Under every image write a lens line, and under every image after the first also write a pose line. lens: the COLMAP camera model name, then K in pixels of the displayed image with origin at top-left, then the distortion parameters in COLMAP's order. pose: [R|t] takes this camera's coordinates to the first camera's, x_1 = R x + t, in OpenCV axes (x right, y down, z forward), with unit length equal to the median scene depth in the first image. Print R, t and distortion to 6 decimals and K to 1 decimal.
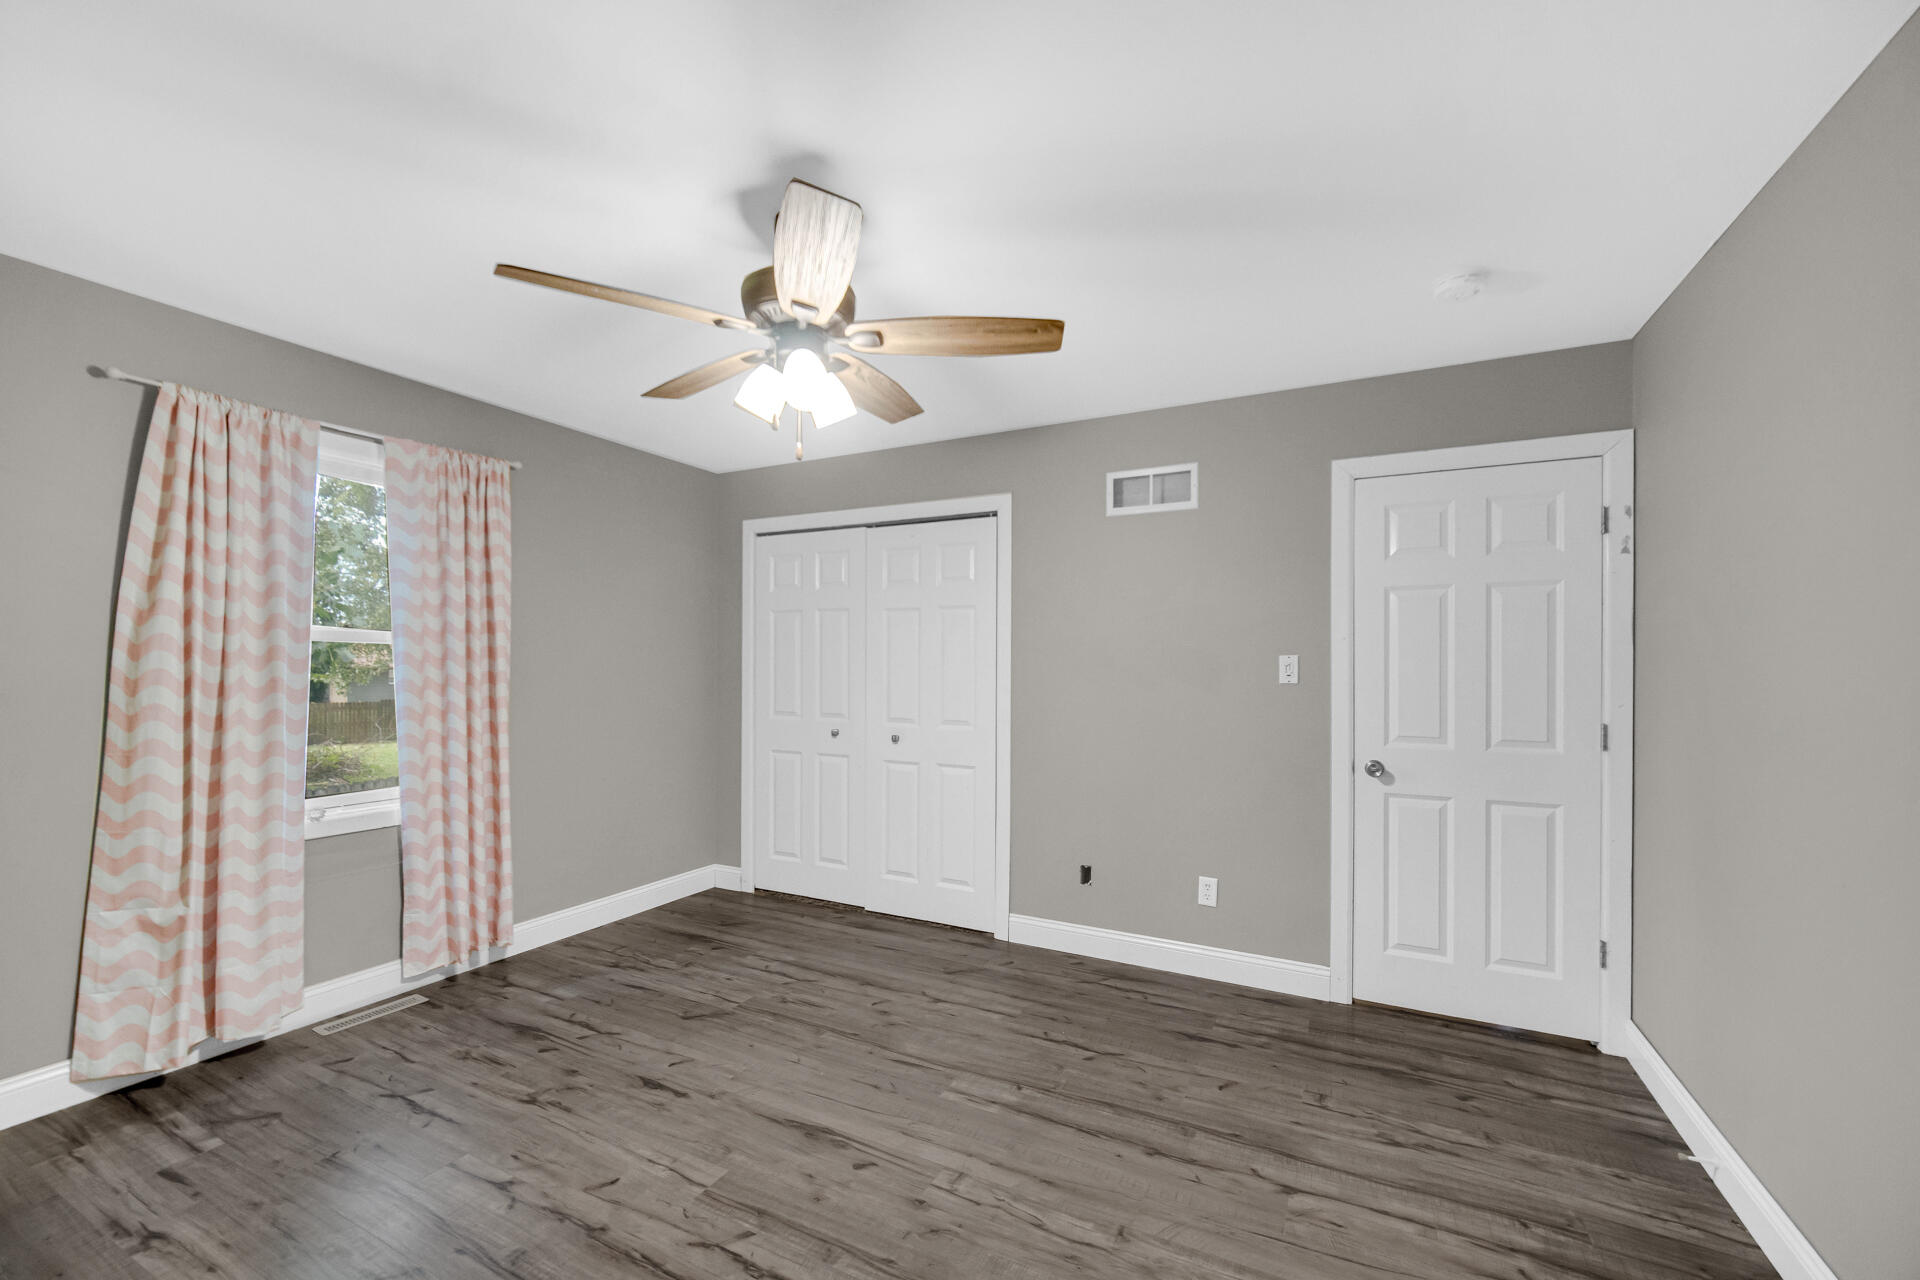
lens RADIAL K [[775.8, 0, 948.3], [0, 775.8, 674.7], [0, 0, 1]] dist [0.000906, 0.000268]
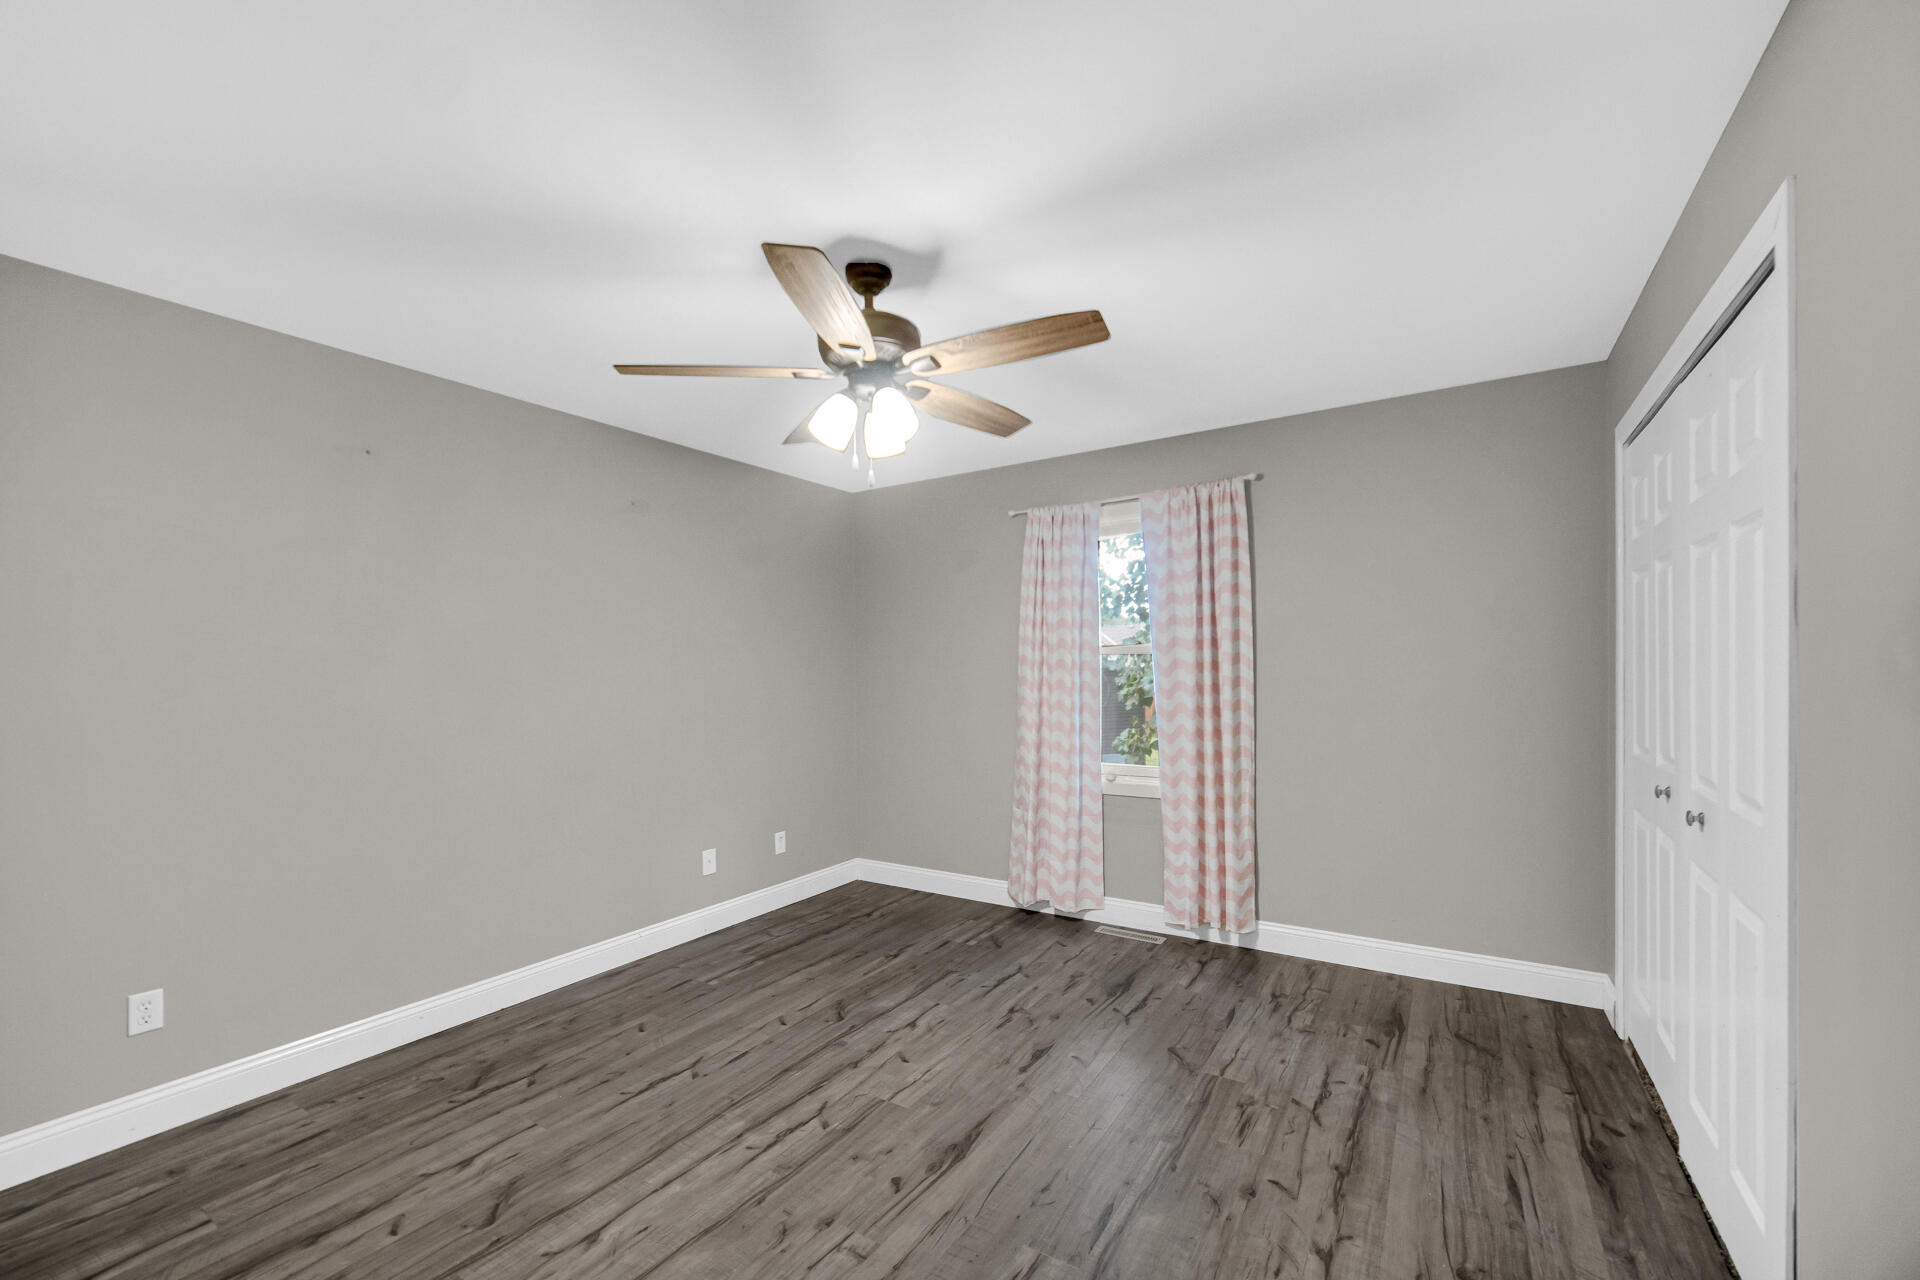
lens RADIAL K [[775.8, 0, 948.3], [0, 775.8, 674.7], [0, 0, 1]] dist [0.000906, 0.000268]
pose [[-0.092040, -0.002717, -0.995752, 0.599698], [0.001508, 0.999995, -0.002868, -0.002945], [0.995754, -0.001765, -0.092035, 0.808529]]
